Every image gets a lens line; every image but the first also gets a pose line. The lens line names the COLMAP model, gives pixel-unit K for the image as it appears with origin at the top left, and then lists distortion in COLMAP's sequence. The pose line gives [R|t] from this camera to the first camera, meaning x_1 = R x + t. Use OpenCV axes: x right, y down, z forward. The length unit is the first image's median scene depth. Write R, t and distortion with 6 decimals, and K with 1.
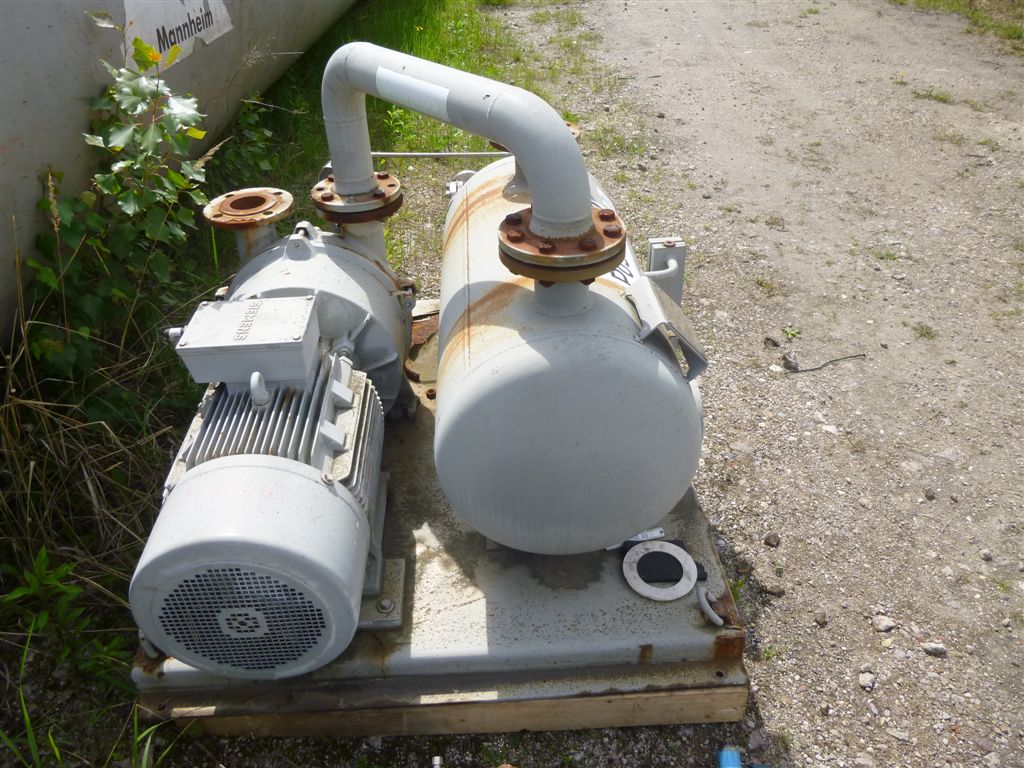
lens RADIAL K [[737.6, 0, 513.9], [0, 737.6, 404.8], [0, 0, 1]] dist [-0.090374, 0.077621]
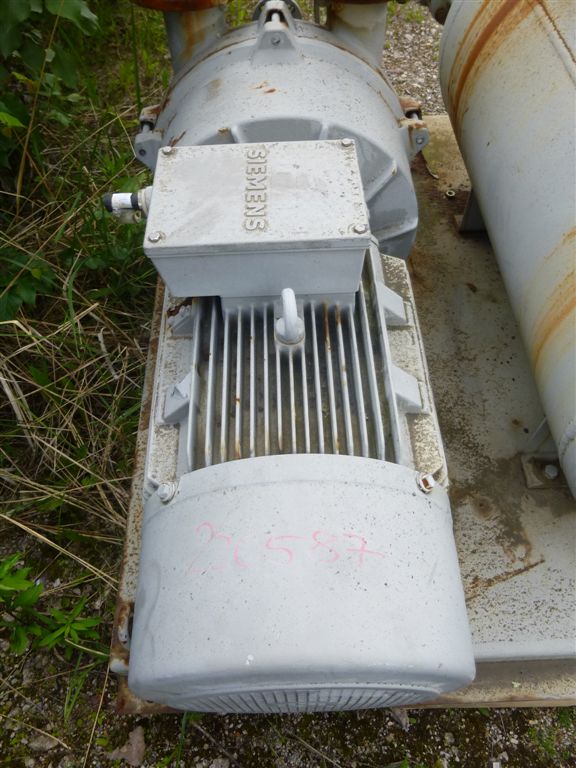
lens RADIAL K [[553.2, 0, 288.0], [0, 553.2, 384.0], [0, 0, 1]] dist [-0.090374, 0.077621]
pose [[0.999654, 0.023019, -0.012711, -0.310068], [-0.017283, 0.939487, 0.342148, -0.110957], [0.019818, -0.341810, 0.939560, 0.510379]]
